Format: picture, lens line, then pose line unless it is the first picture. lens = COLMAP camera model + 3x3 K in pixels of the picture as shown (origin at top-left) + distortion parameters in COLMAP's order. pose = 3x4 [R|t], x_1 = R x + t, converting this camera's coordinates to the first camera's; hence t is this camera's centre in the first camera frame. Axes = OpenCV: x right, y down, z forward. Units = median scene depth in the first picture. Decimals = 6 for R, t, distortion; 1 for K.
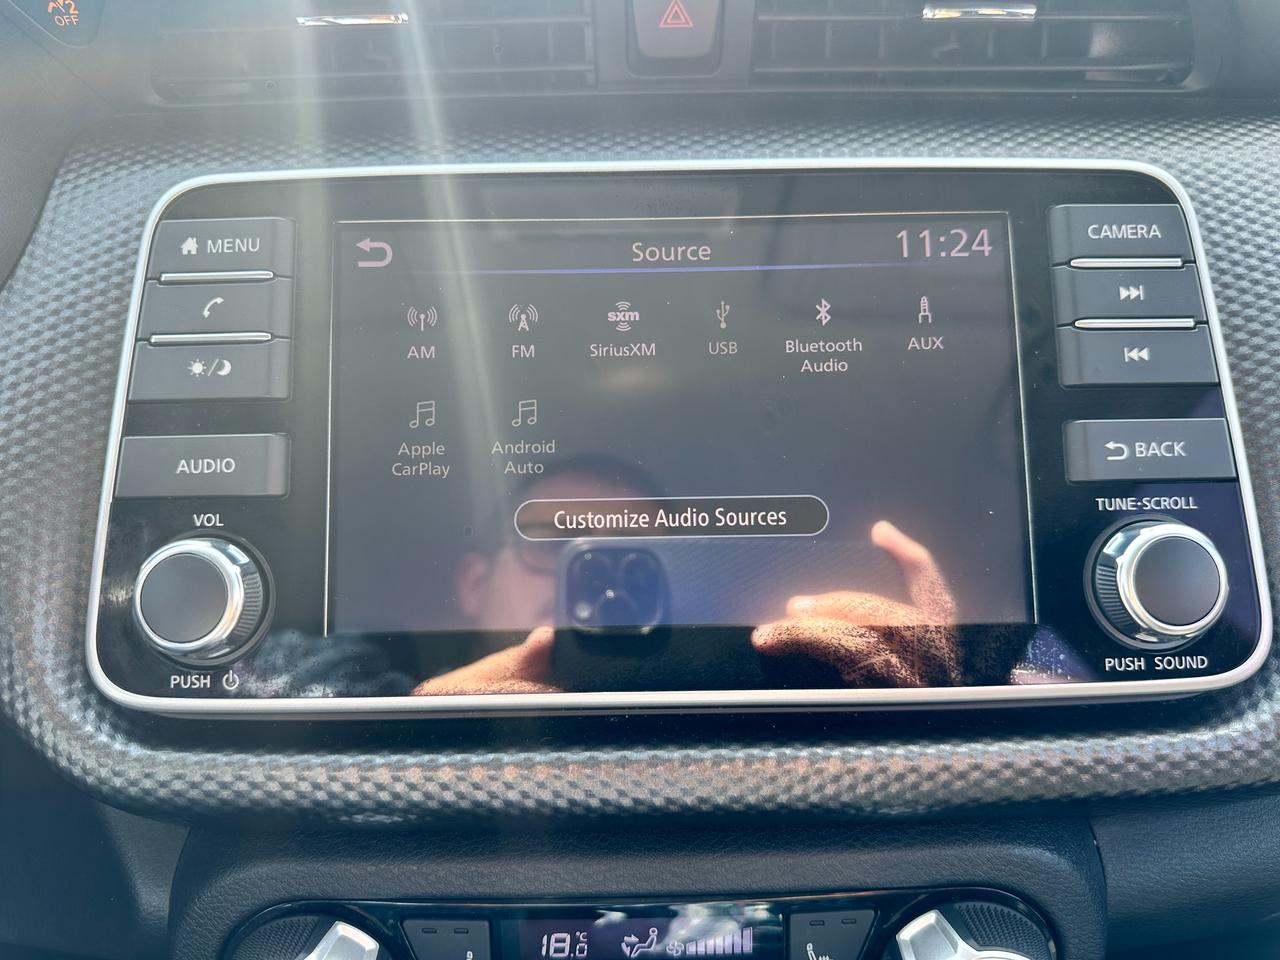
lens RADIAL K [[899.8, 0, 637.7], [0, 899.8, 472.8], [0, 0, 1]] dist [0.009339, -0.023082]
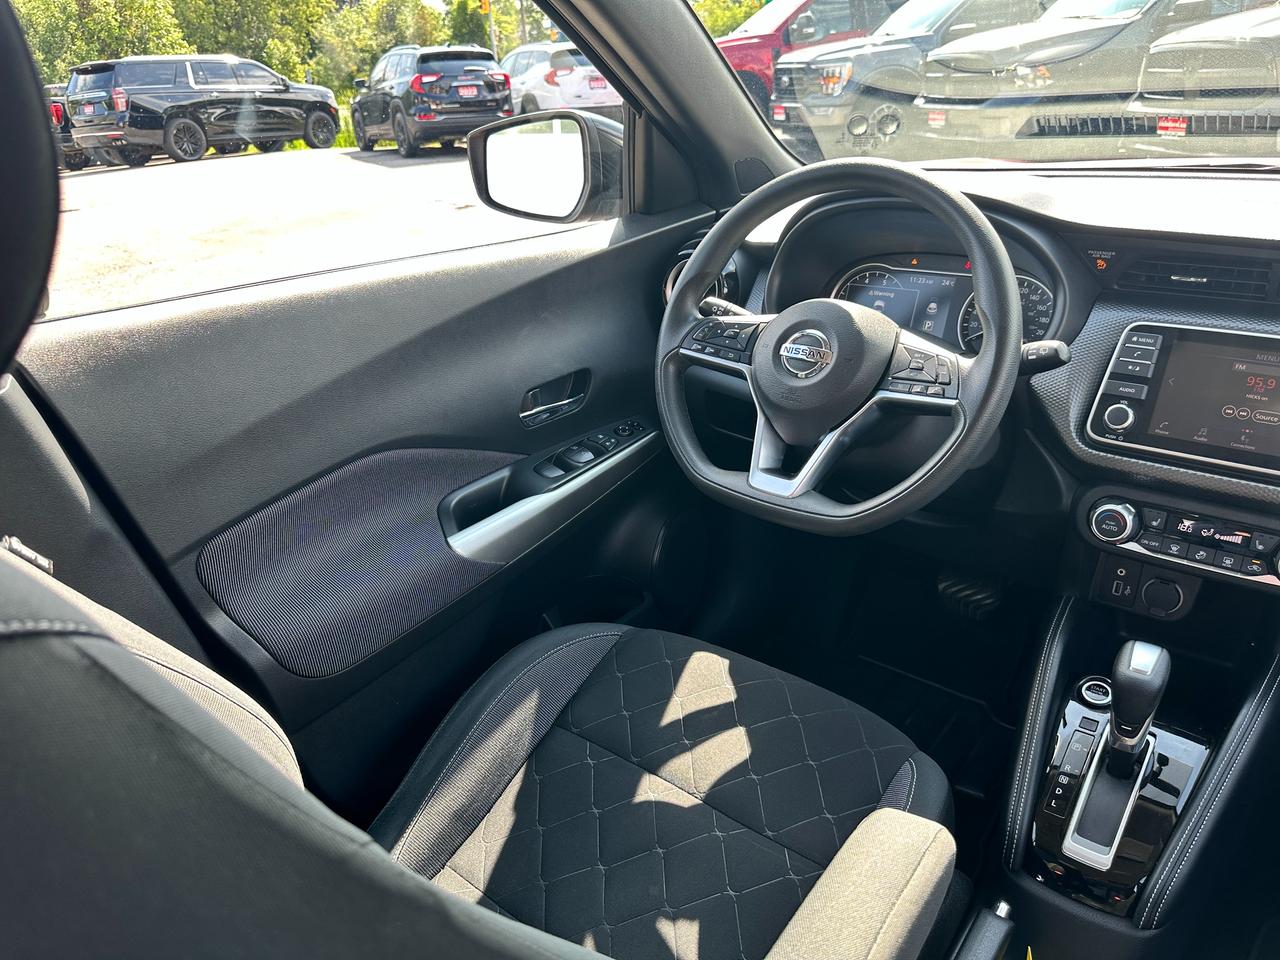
lens RADIAL K [[899.8, 0, 634.4], [0, 899.8, 481.3], [0, 0, 1]] dist [0.009339, -0.023082]
pose [[0.776575, 0.243867, -0.580913, 0.302411], [-0.221677, 0.968853, 0.110381, 0.457597], [0.589737, 0.043056, 0.806447, -3.814113]]
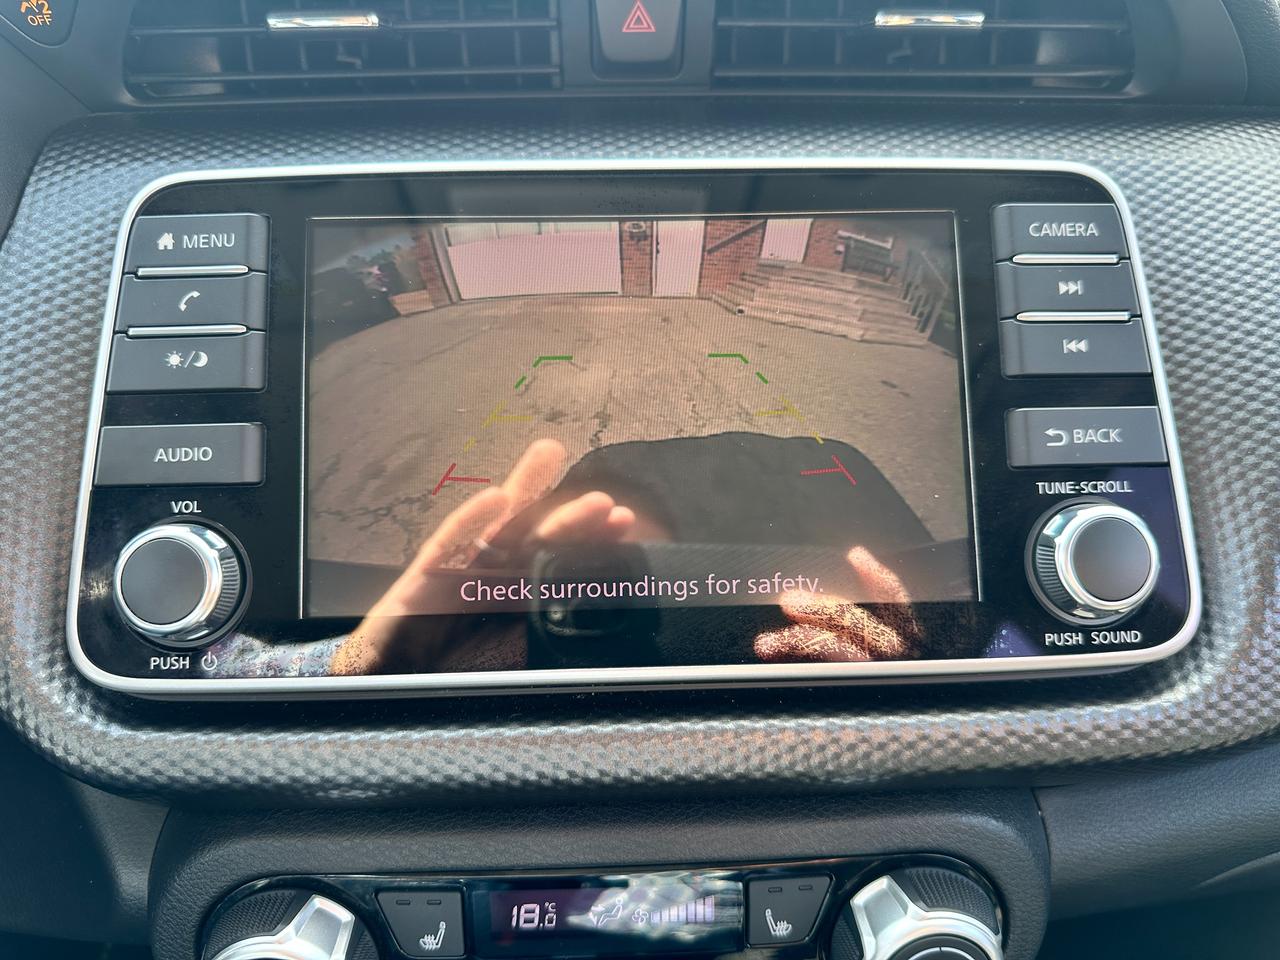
lens RADIAL K [[899.8, 0, 630.0], [0, 899.8, 484.2], [0, 0, 1]] dist [0.009339, -0.023082]
pose [[0.999709, -0.003670, 0.023850, 0.007190], [0.003522, 0.999974, 0.006217, 0.021227], [-0.023872, -0.006131, 0.999696, -0.042844]]
